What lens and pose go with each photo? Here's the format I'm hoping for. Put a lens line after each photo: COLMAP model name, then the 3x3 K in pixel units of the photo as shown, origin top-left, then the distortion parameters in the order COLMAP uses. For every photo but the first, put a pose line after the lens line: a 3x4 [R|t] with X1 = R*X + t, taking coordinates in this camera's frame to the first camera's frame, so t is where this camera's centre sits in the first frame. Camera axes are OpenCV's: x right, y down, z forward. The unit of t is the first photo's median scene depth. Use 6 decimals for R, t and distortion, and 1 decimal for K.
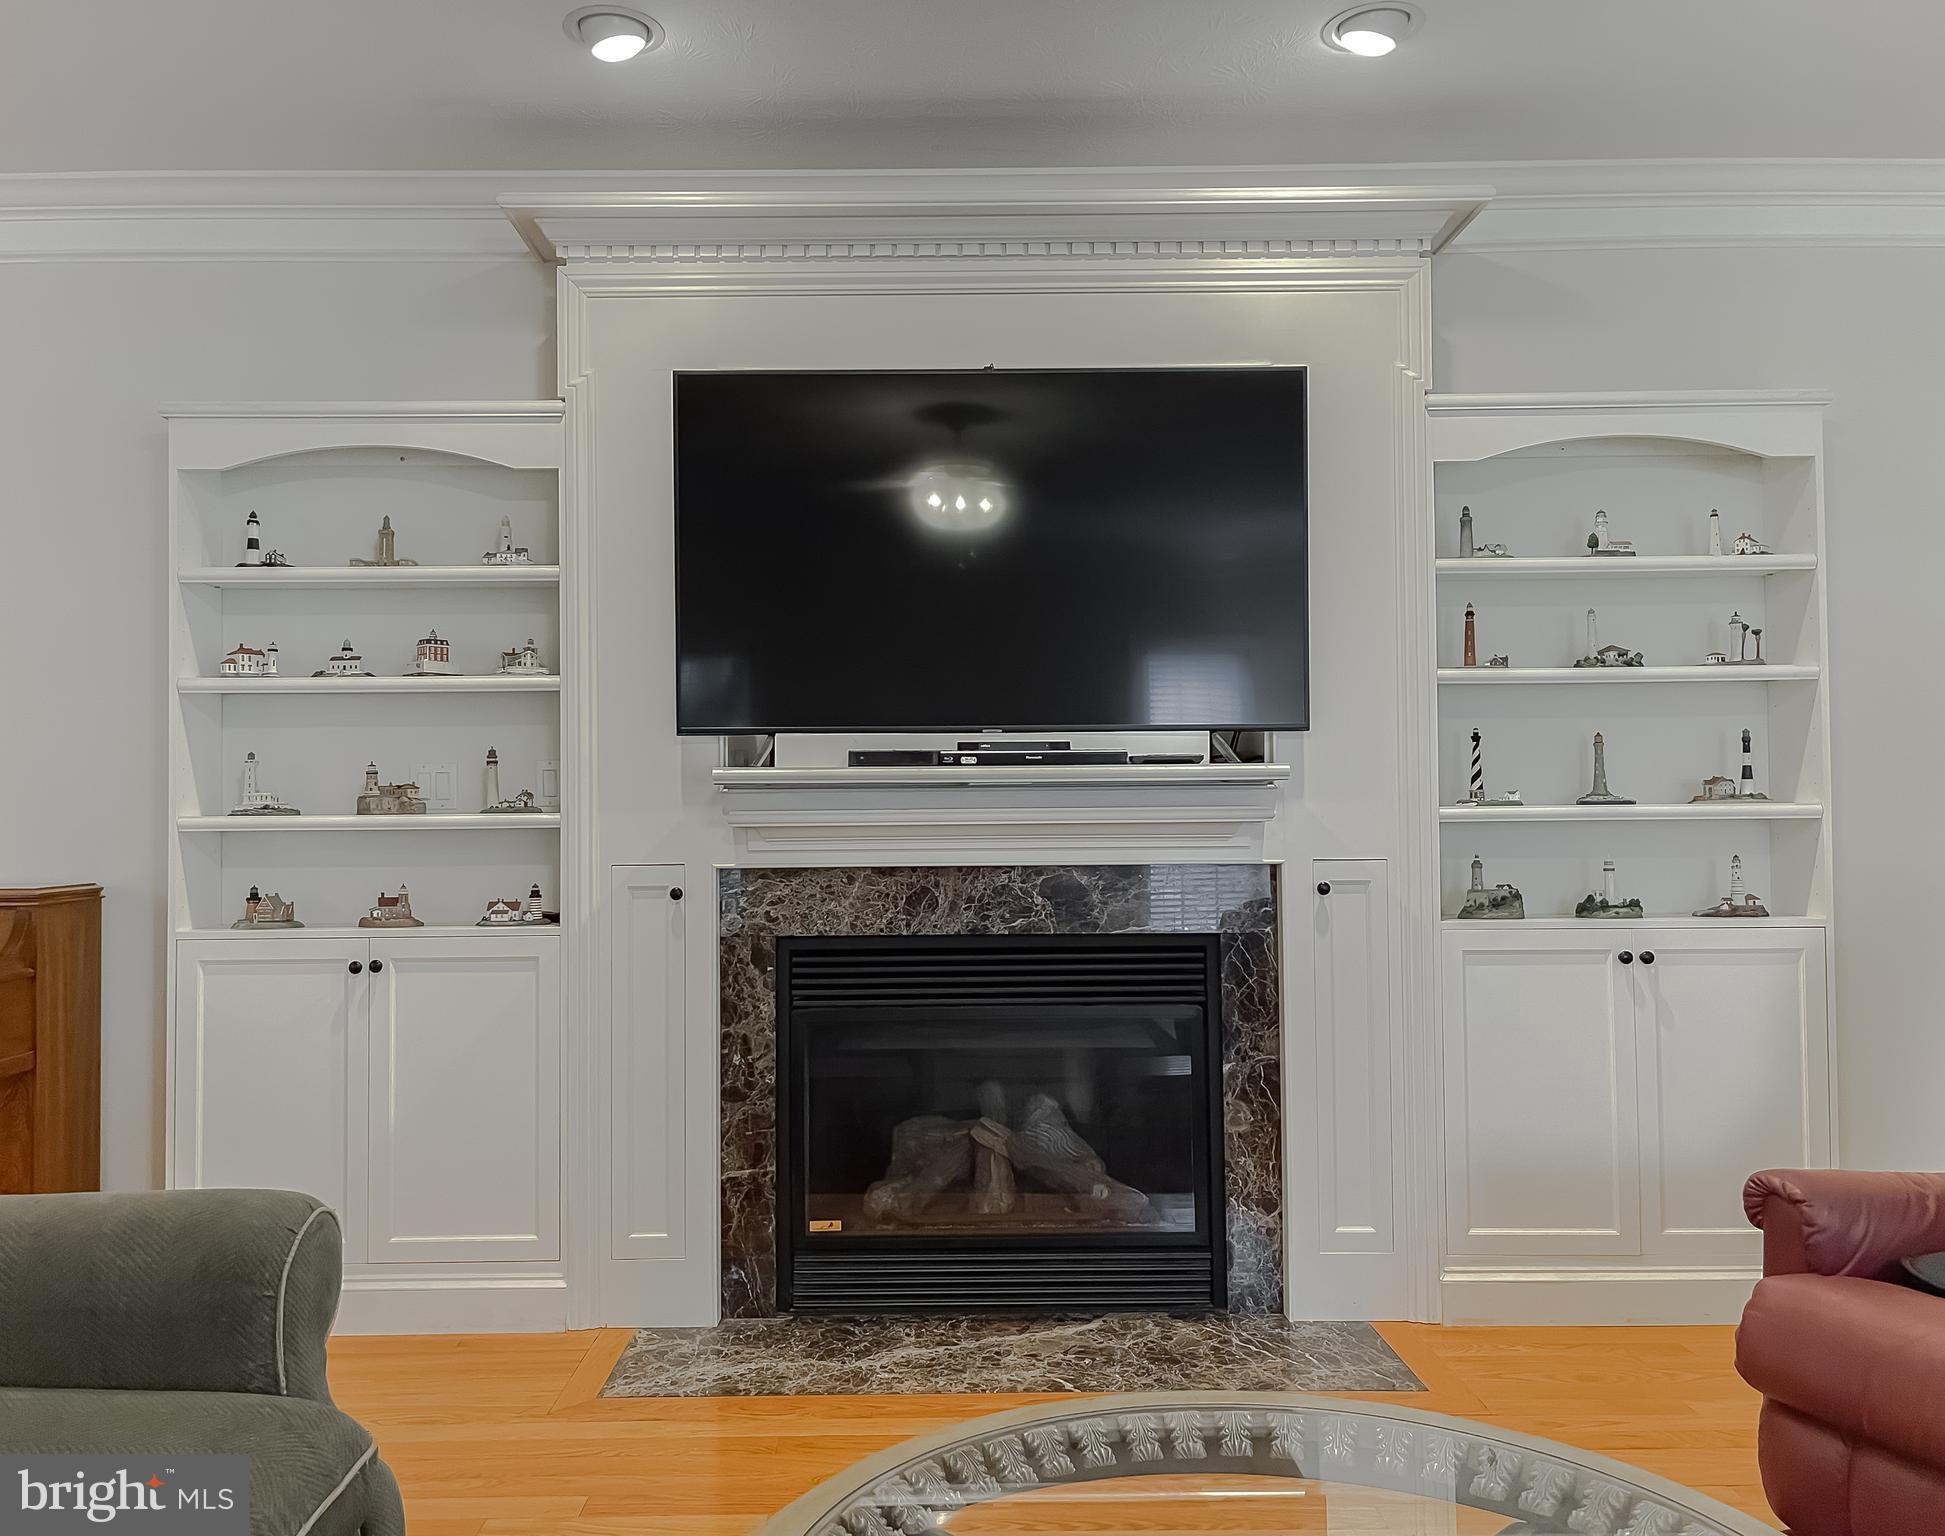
lens RADIAL K [[1543.8, 0, 972.5], [0, 1543.8, 768.0], [0, 0, 1]] dist [0.041832, -0.008297]
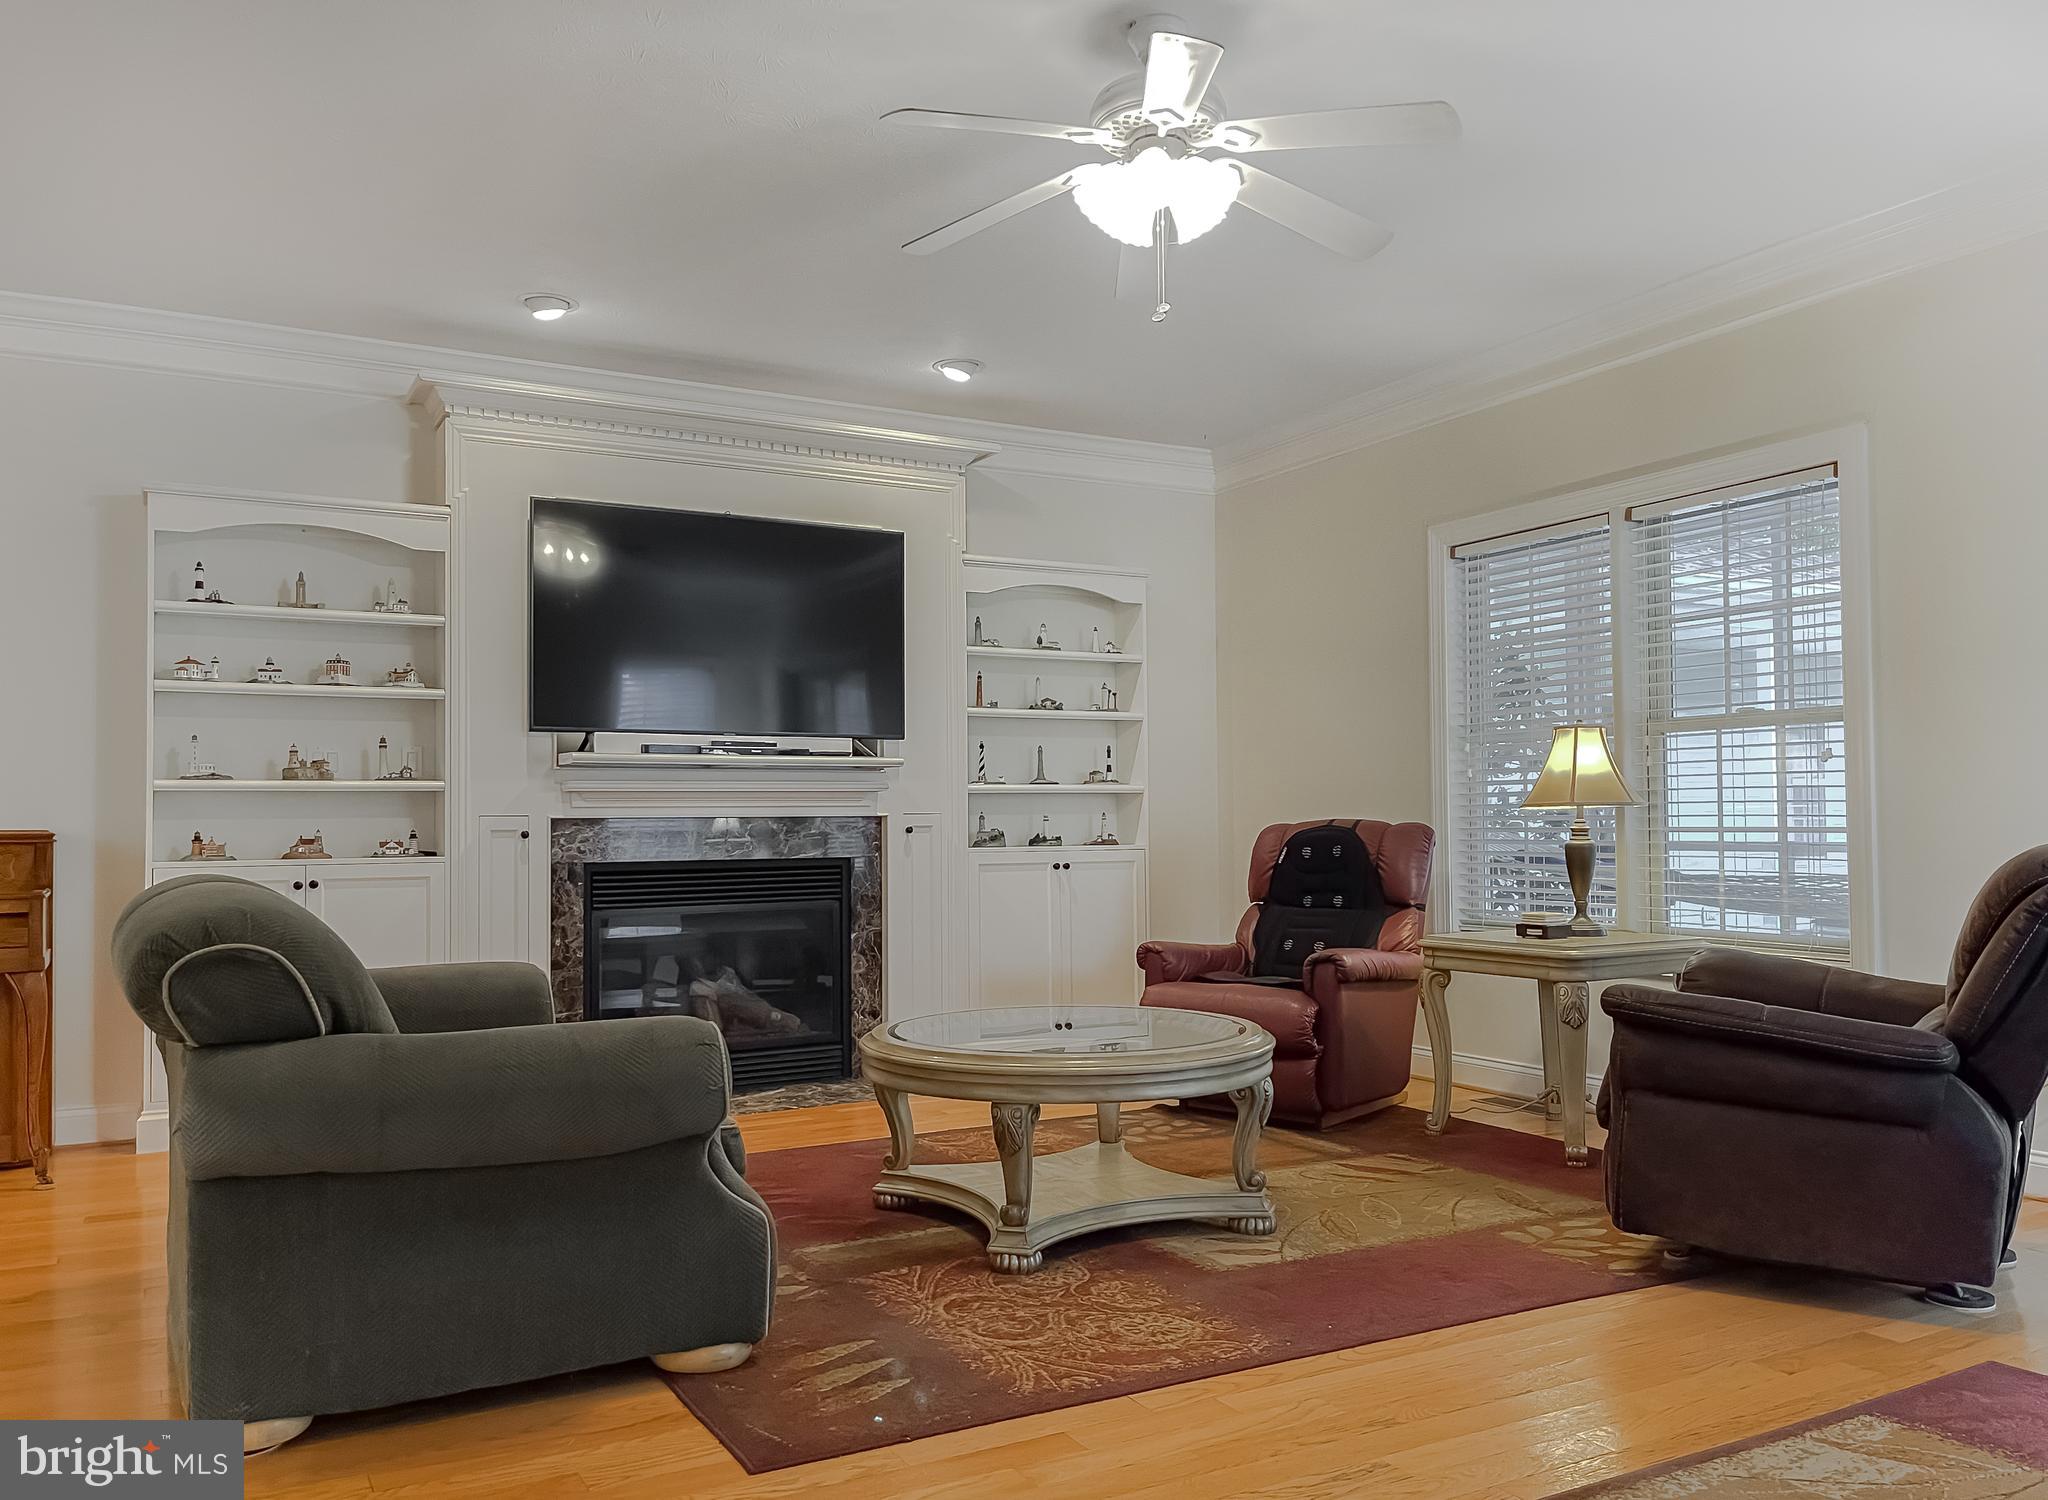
lens RADIAL K [[1578.7, 0, 1026.9], [0, 1578.7, 796.6], [0, 0, 1]] dist [0.042288, -0.003432]
pose [[0.871817, 0.009209, 0.489746, -0.522310], [-0.007908, 0.999958, -0.004725, 0.046489], [-0.489769, 0.000246, 0.871852, -0.612156]]
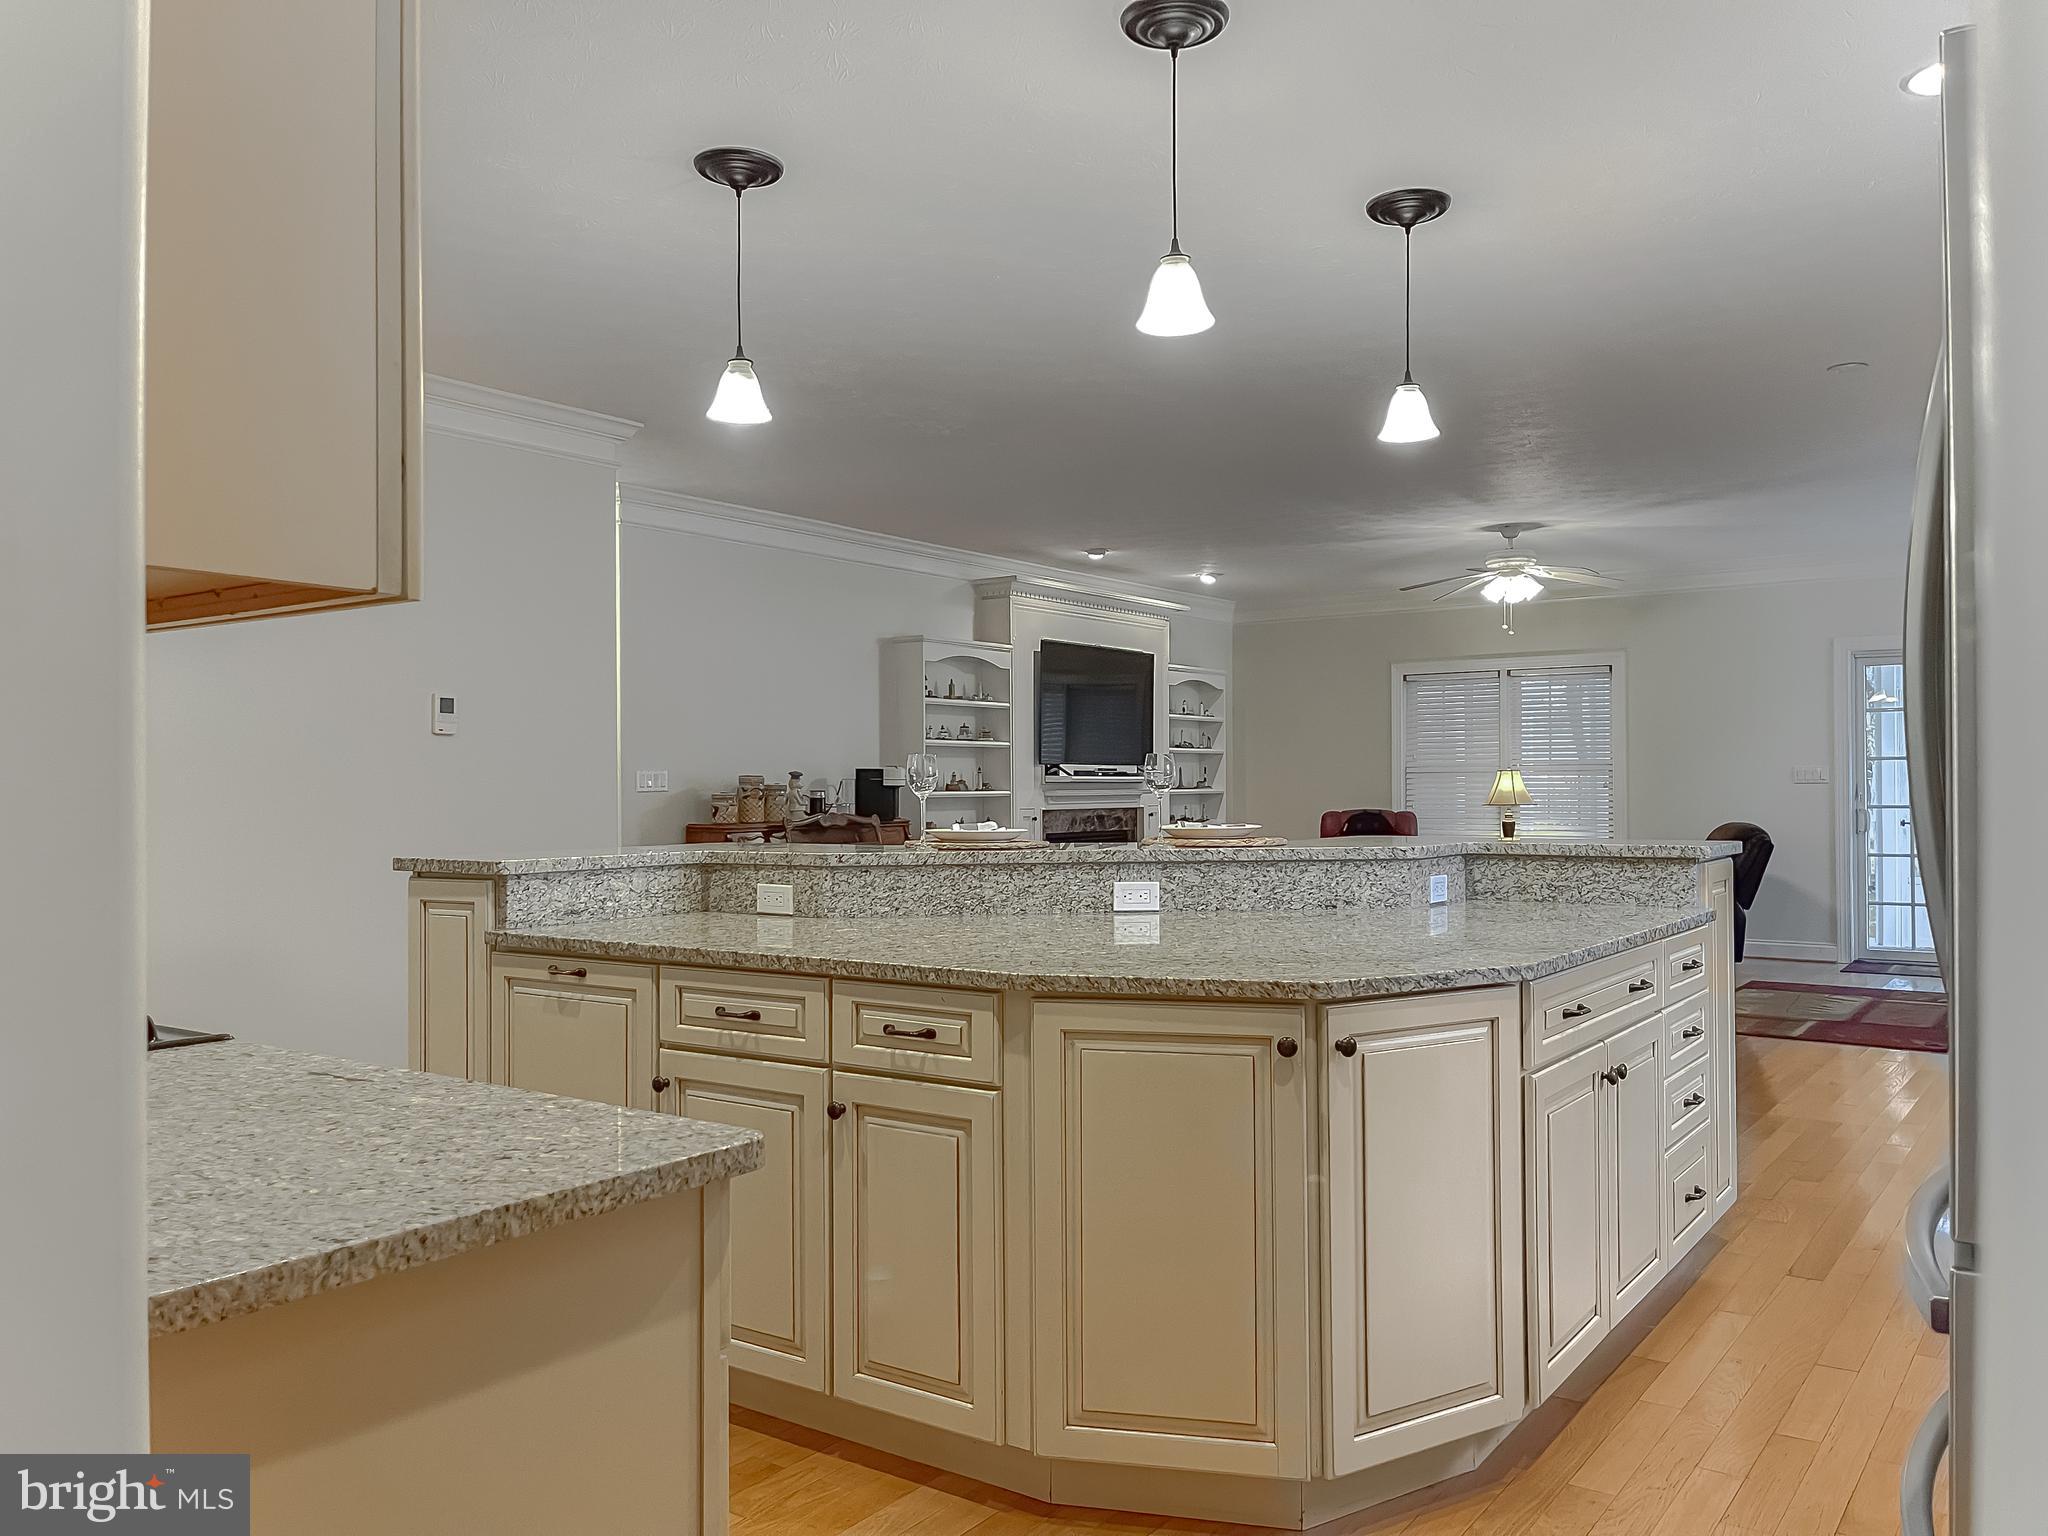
lens RADIAL K [[1587.1, 0, 1024.0], [0, 1587.1, 768.0], [0, 0, 1]] dist [0.001341, 0.001472]
pose [[0.580992, 0.014717, 0.813776, -2.567753], [-0.014813, 0.999862, -0.007507, 0.007933], [-0.813774, -0.007693, 0.581130, -0.688797]]
